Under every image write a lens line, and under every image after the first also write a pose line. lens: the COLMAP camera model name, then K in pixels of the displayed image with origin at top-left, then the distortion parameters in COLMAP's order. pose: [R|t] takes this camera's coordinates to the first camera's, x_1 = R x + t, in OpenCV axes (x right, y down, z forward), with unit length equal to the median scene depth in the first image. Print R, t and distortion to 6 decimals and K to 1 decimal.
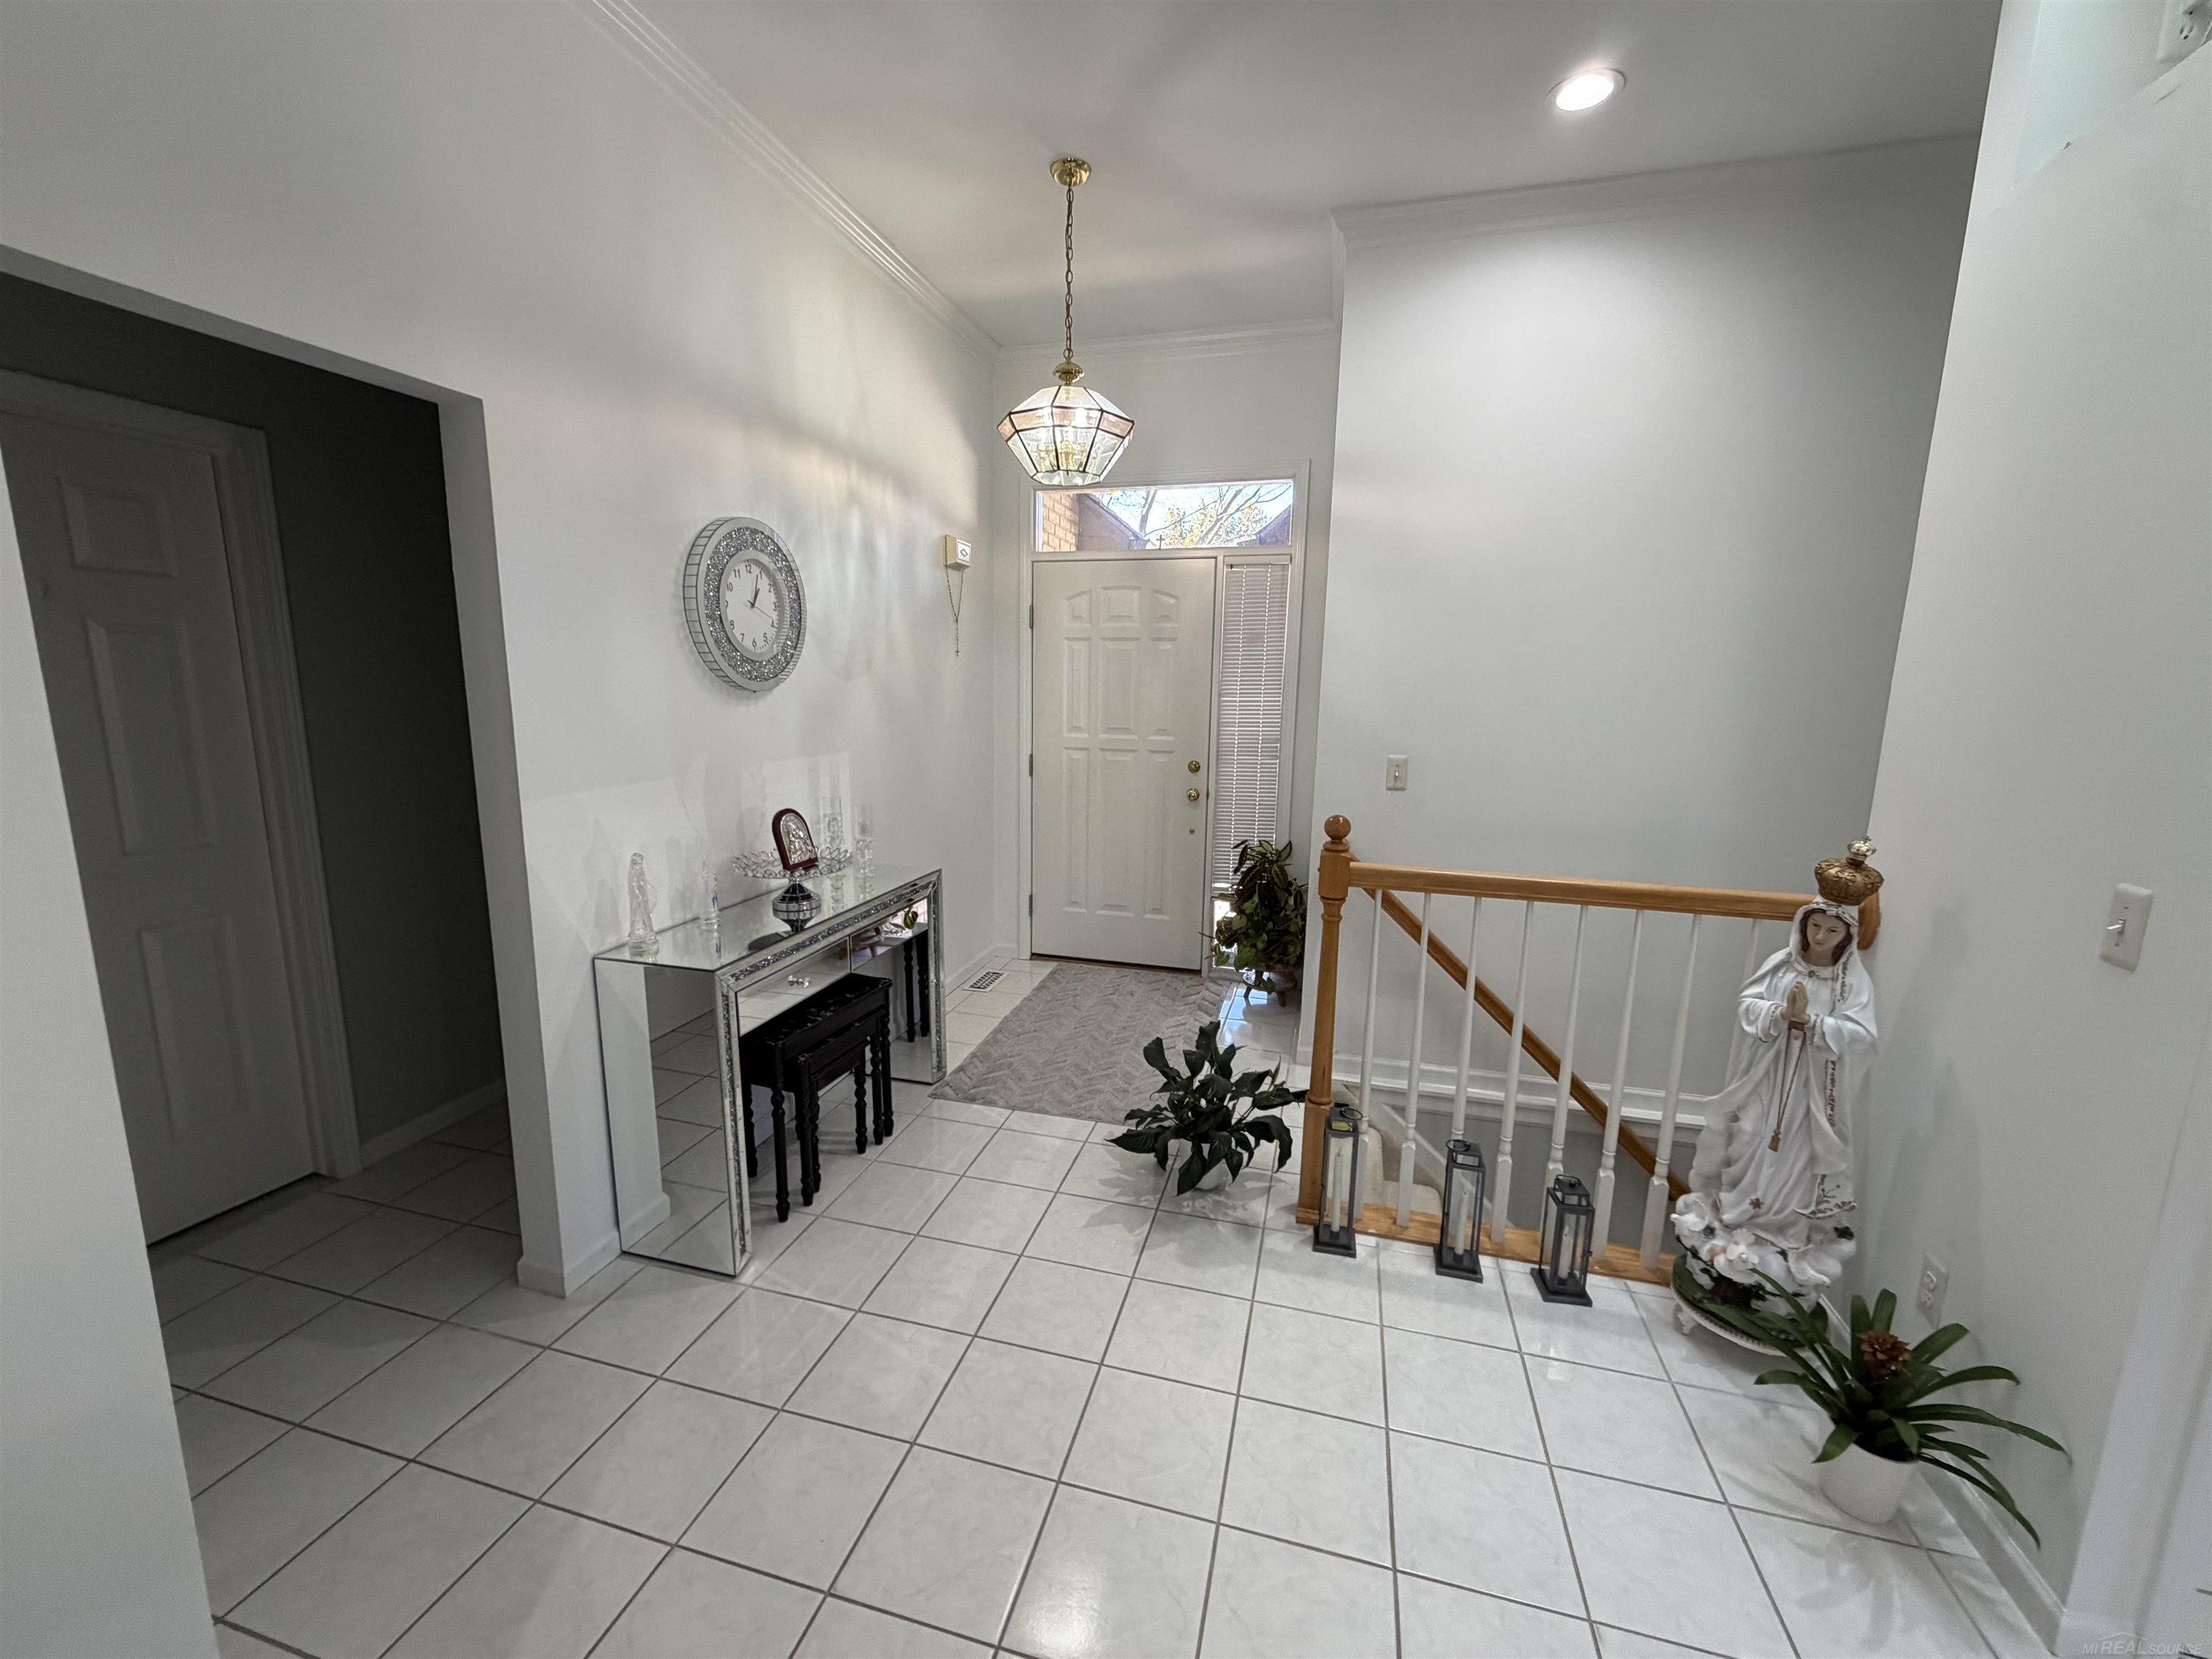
lens RADIAL K [[878.2, 0, 1094.3], [0, 878.2, 837.6], [0, 0, 1]] dist [-0.001603, -0.000143]
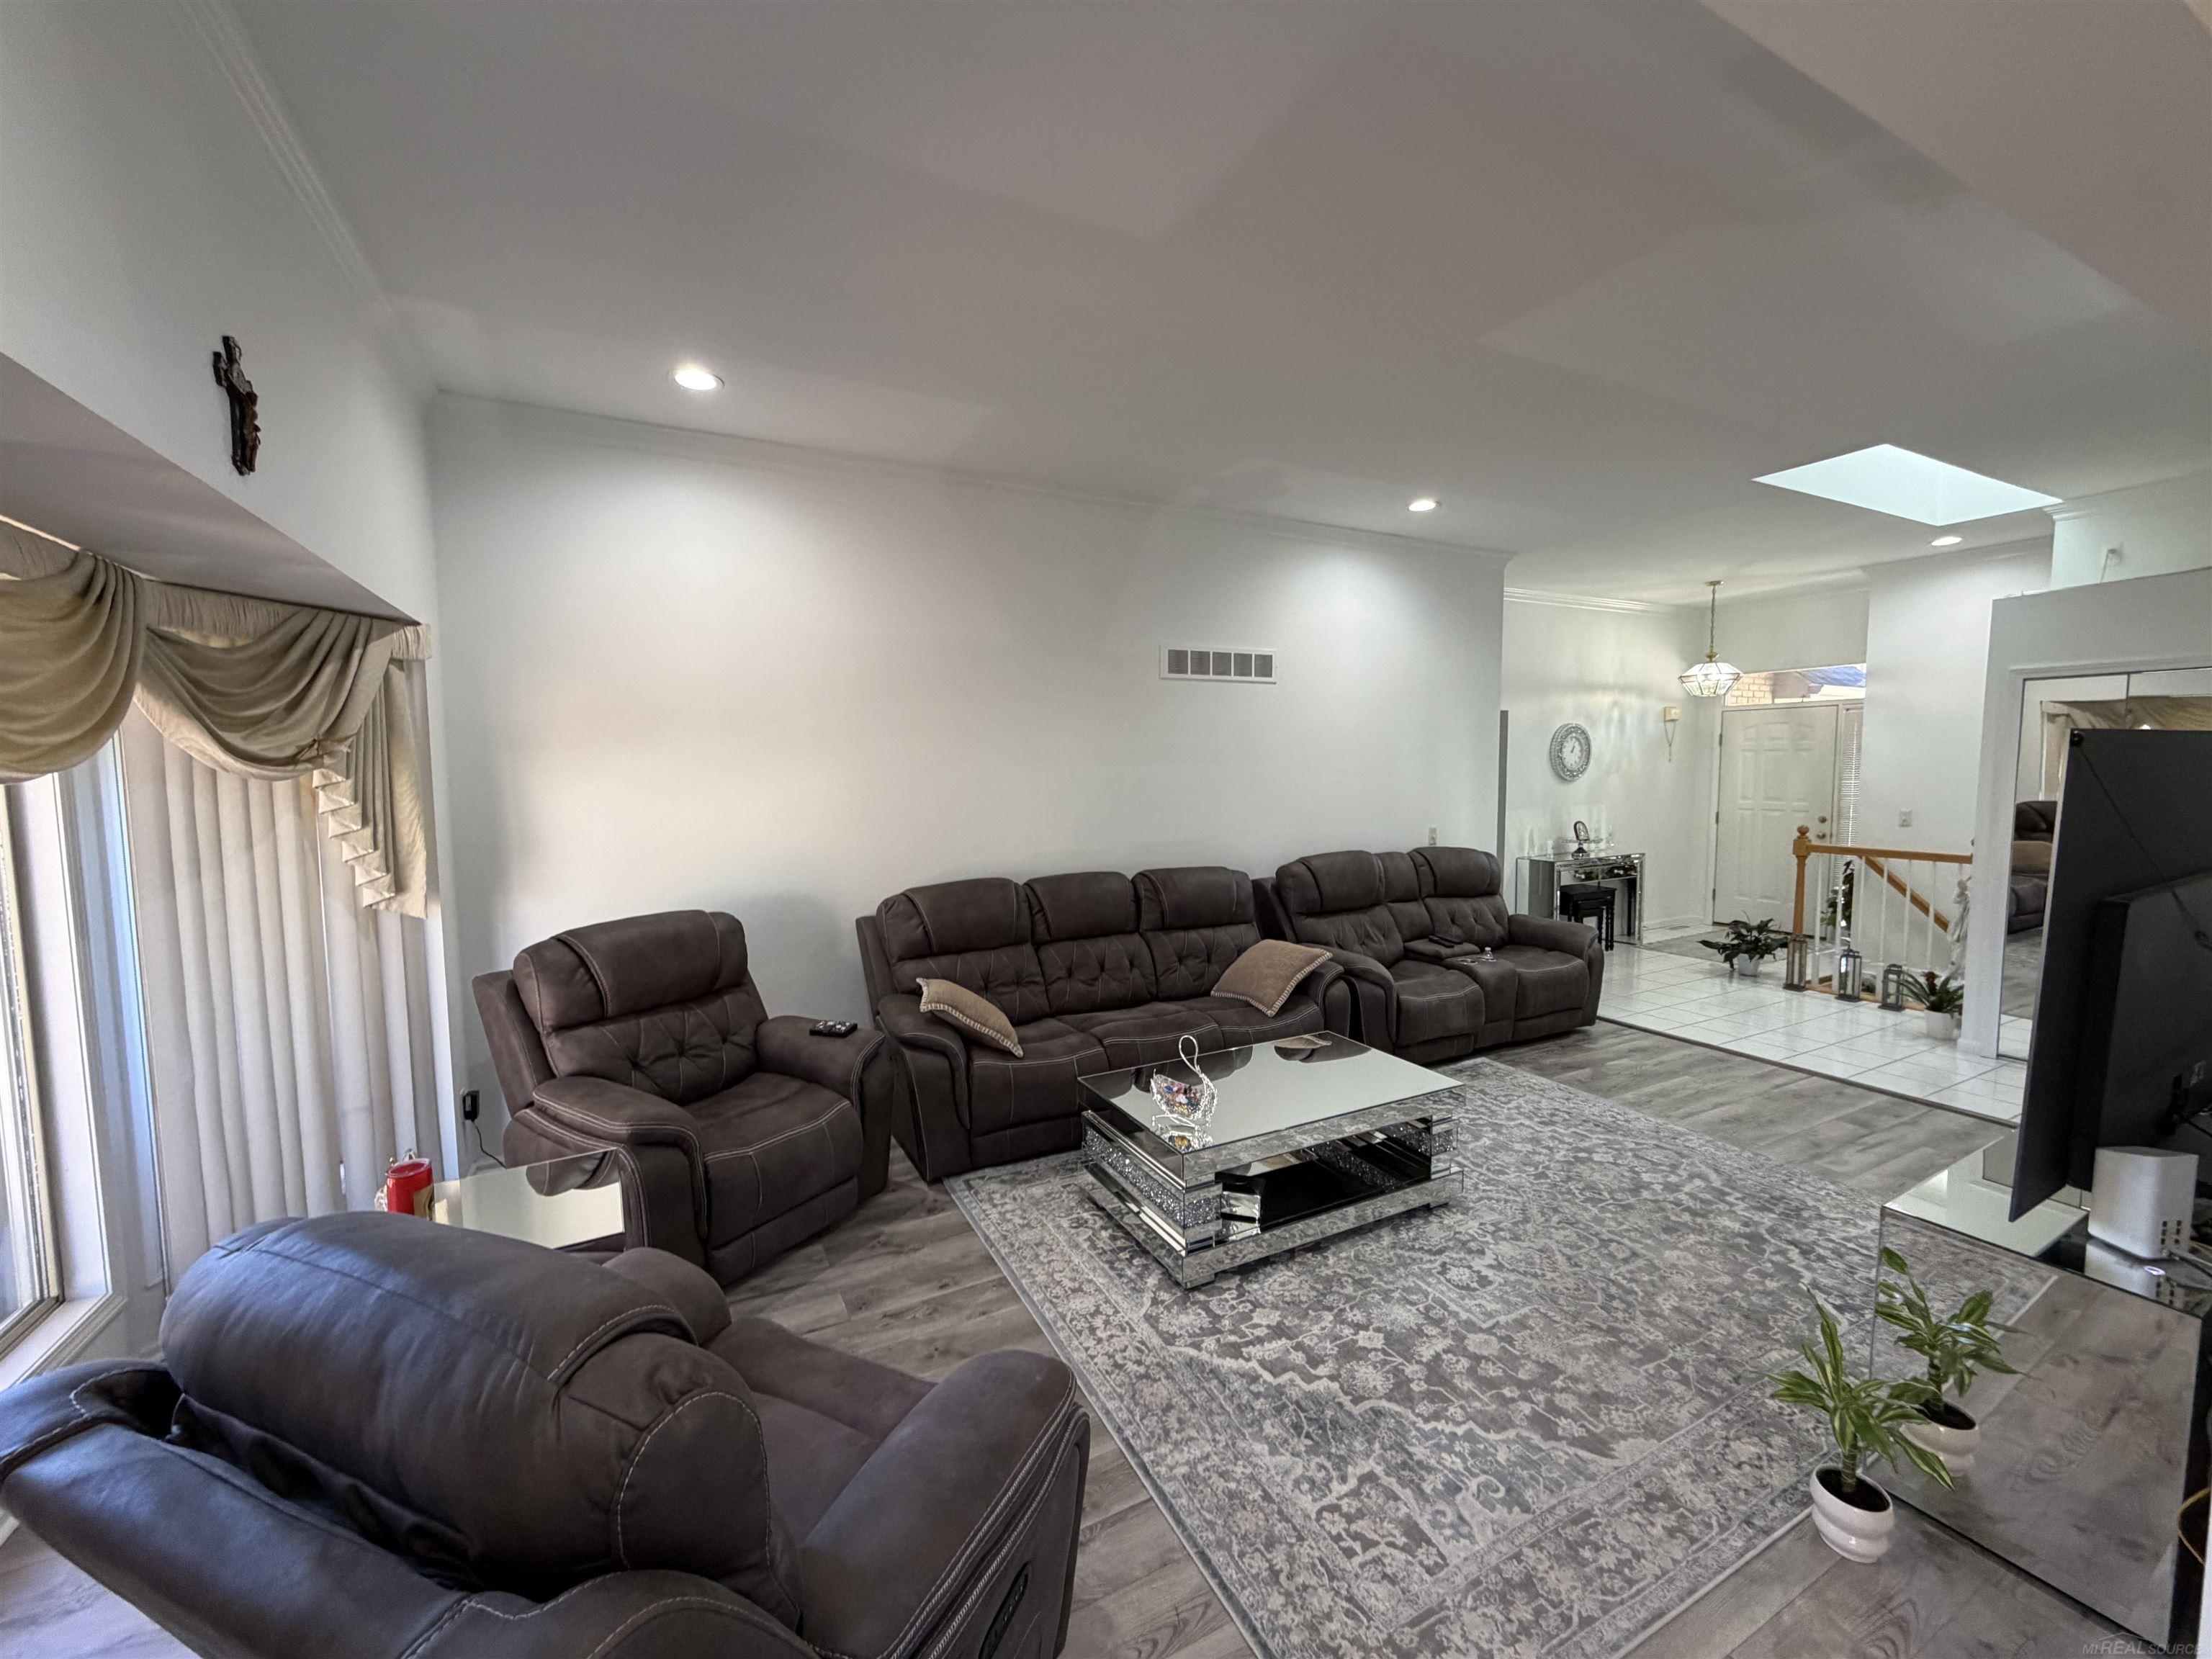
lens RADIAL K [[878.2, 0, 1091.4], [0, 878.2, 830.9], [0, 0, 1]] dist [-0.001603, -0.000143]
pose [[0.681028, 0.033177, -0.731505, 0.589373], [-0.107916, 0.992612, -0.055450, 0.293191], [0.724261, 0.116704, 0.679578, -1.866373]]
